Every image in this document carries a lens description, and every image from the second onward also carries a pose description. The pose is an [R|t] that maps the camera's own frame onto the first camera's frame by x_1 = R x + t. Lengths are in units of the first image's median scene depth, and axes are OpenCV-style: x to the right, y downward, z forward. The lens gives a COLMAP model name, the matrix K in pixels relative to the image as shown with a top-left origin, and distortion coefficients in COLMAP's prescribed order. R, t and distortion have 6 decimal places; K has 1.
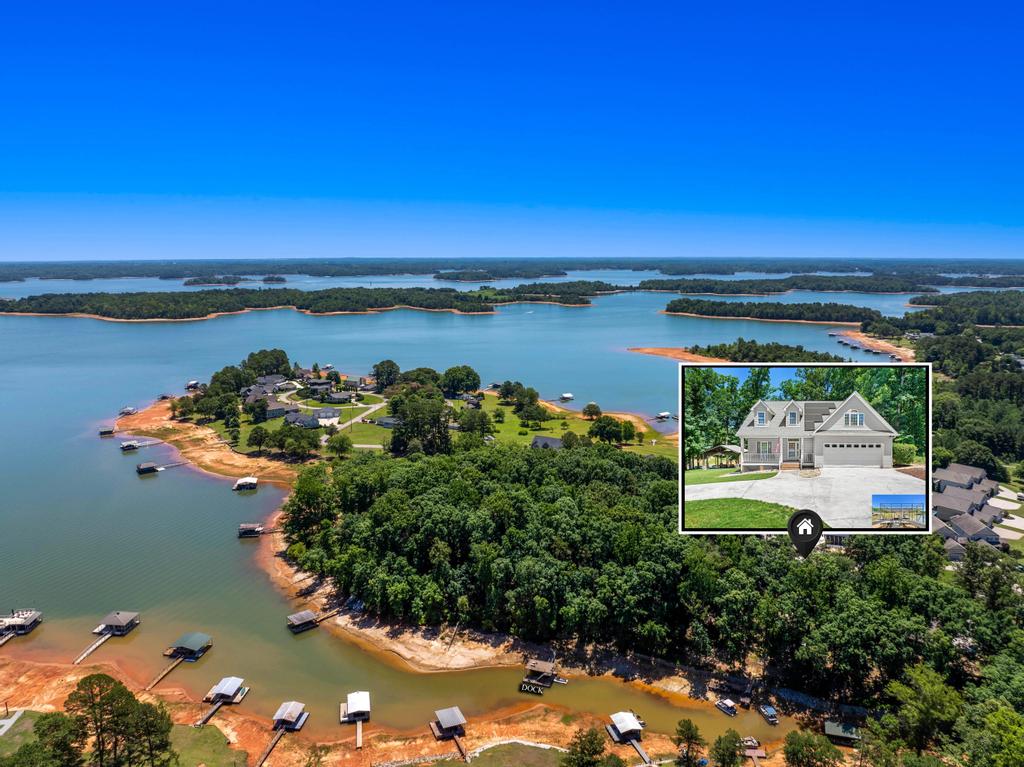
lens RADIAL K [[731.2, 0, 512.0], [0, 731.2, 383.9], [0, 0, 1]] dist [-0.033302, -0.001058]
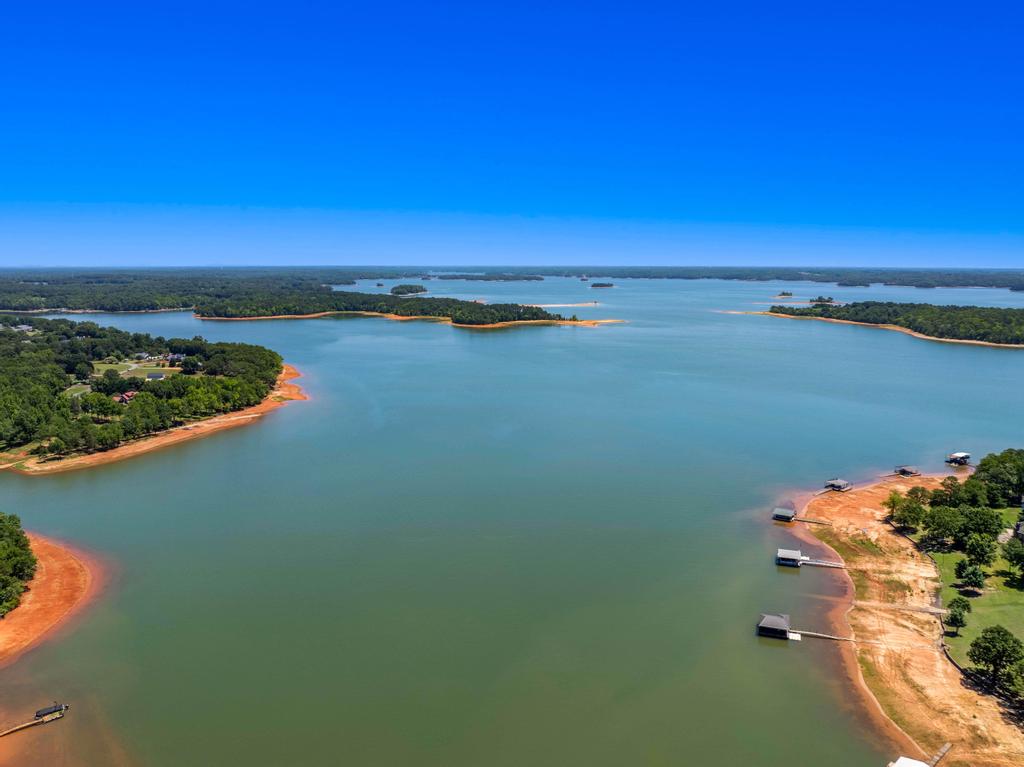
lens RADIAL K [[731.2, 0, 511.4], [0, 731.2, 384.0], [0, 0, 1]] dist [-0.033302, -0.001058]
pose [[0.487034, 0.148122, -0.860731, -0.037881], [-0.156325, 0.984383, 0.080947, -0.024729], [0.859279, 0.095130, 0.502583, 0.142880]]
